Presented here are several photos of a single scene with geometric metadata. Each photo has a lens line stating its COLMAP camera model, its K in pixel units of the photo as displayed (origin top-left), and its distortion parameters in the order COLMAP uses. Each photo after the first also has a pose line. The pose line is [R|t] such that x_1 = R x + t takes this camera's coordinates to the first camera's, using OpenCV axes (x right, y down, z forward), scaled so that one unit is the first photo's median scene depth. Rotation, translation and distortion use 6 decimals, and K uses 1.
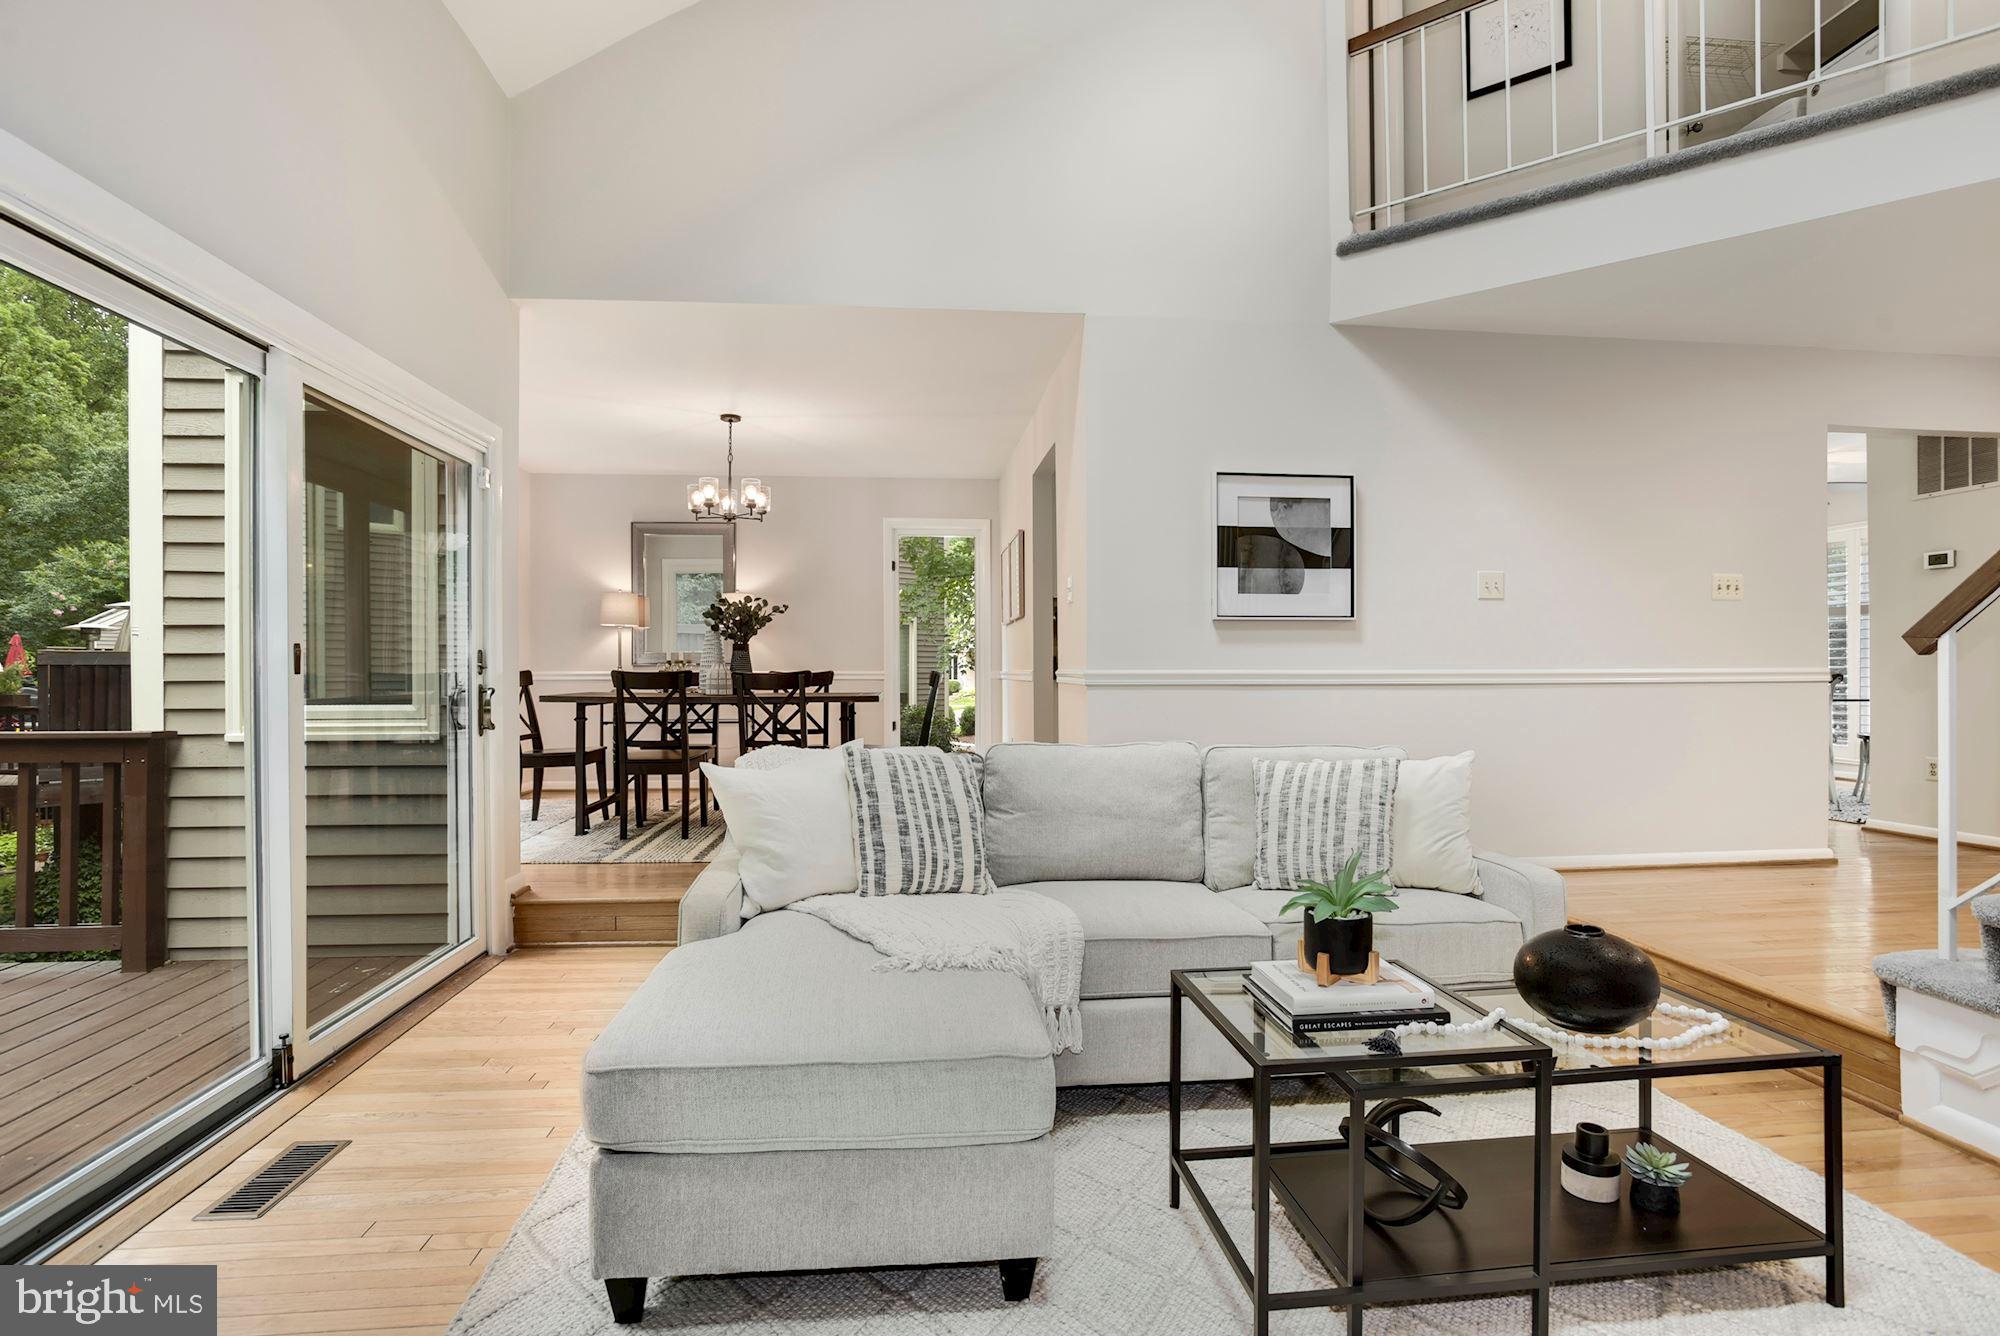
lens RADIAL K [[965.1, 0, 1005.8], [0, 965.1, 665.1], [0, 0, 1]] dist [0.000565, 0.003153]
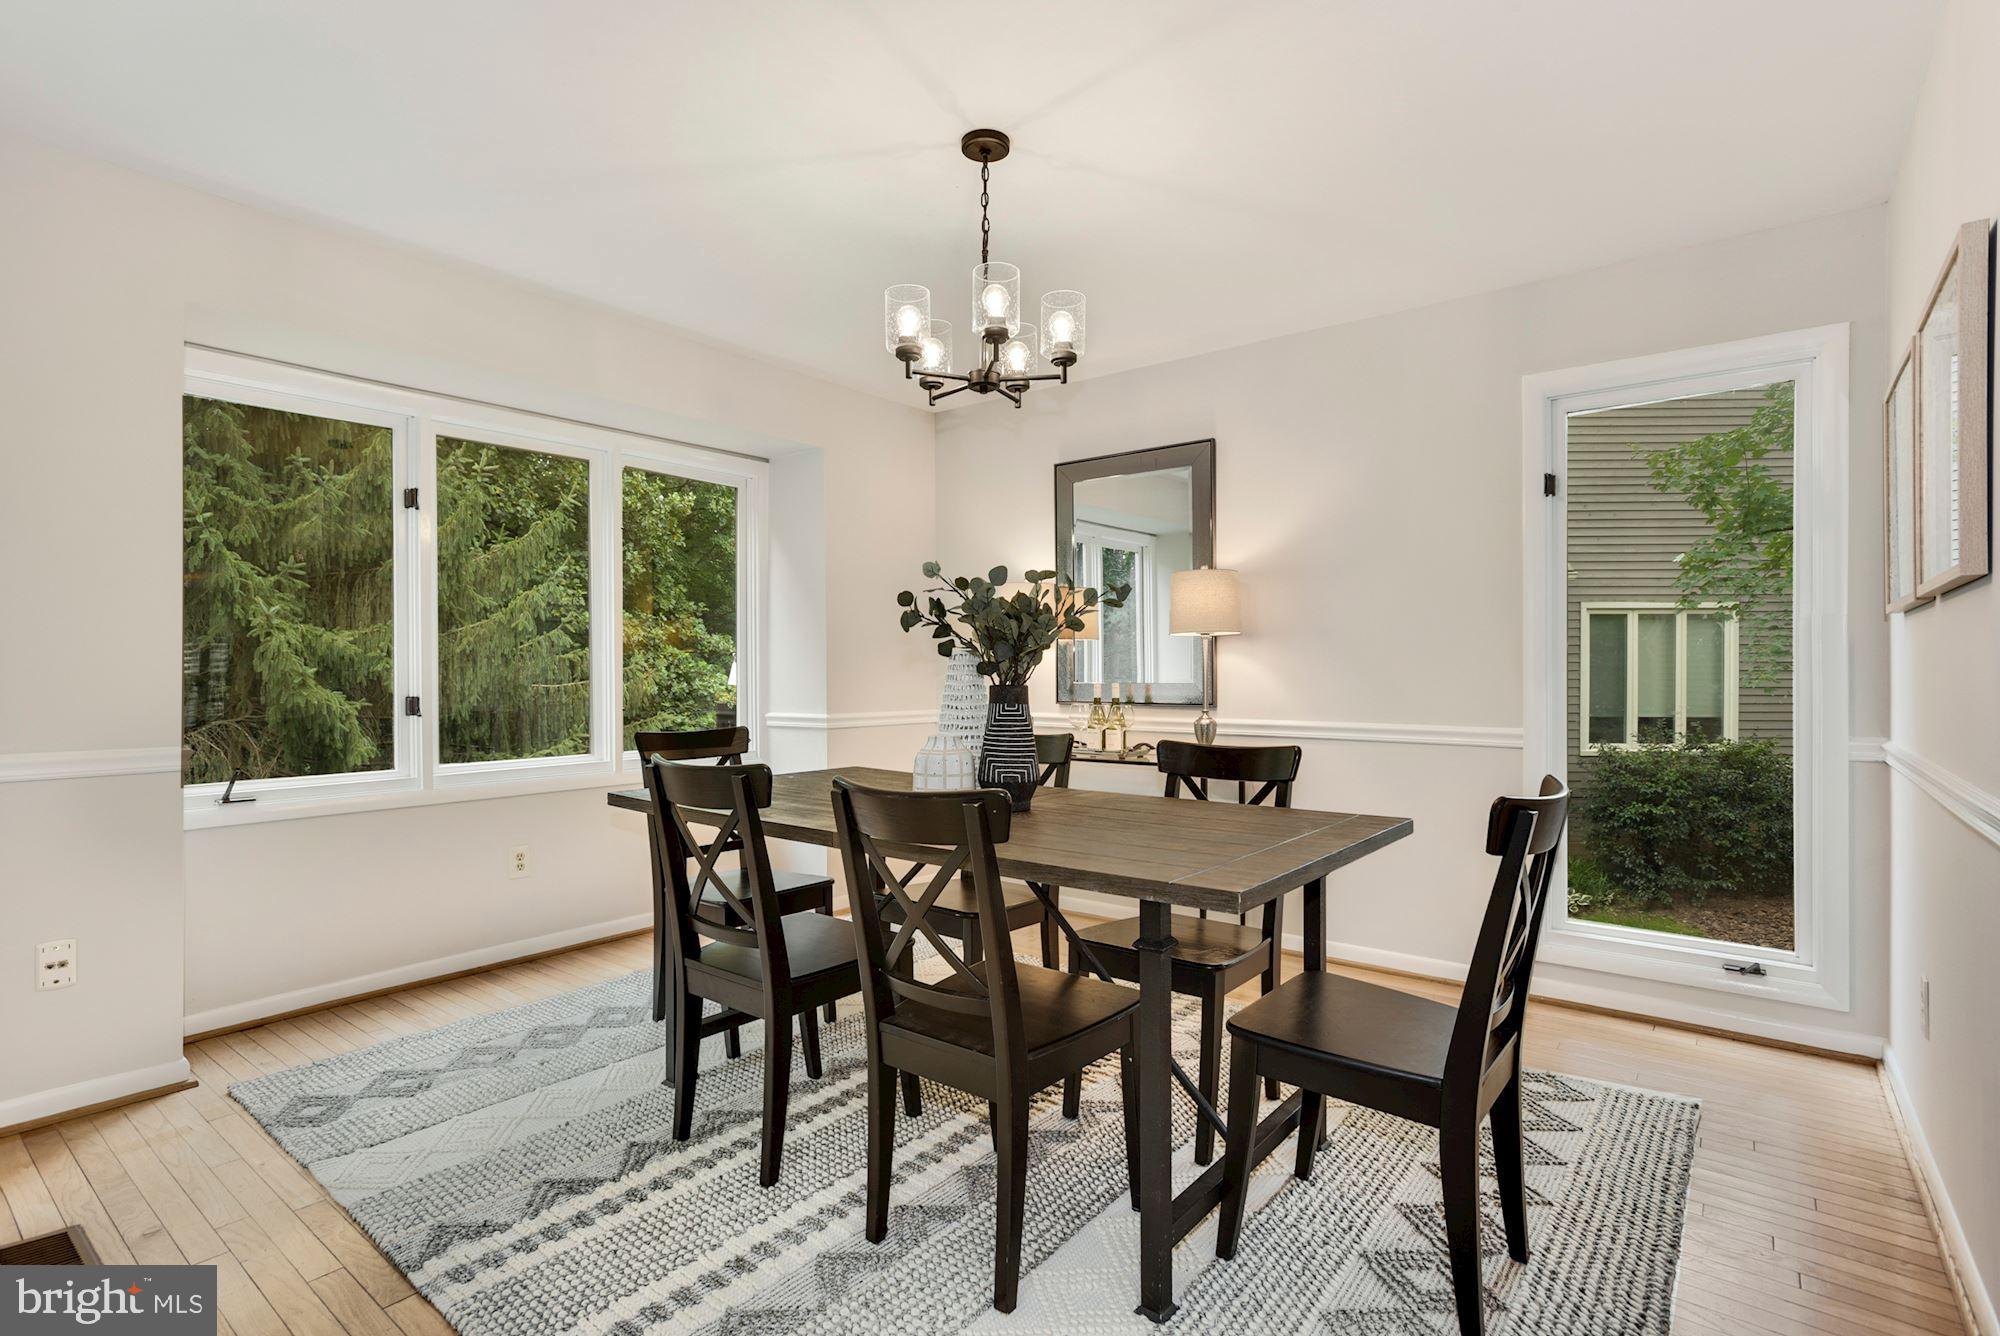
lens RADIAL K [[965.1, 0, 997.4], [0, 965.1, 697.0], [0, 0, 1]] dist [0.000565, 0.003153]
pose [[0.717295, 0.013805, -0.696633, 0.011134], [0.006460, 0.999629, 0.026461, -0.028086], [0.696740, -0.023481, 0.716939, 0.697238]]
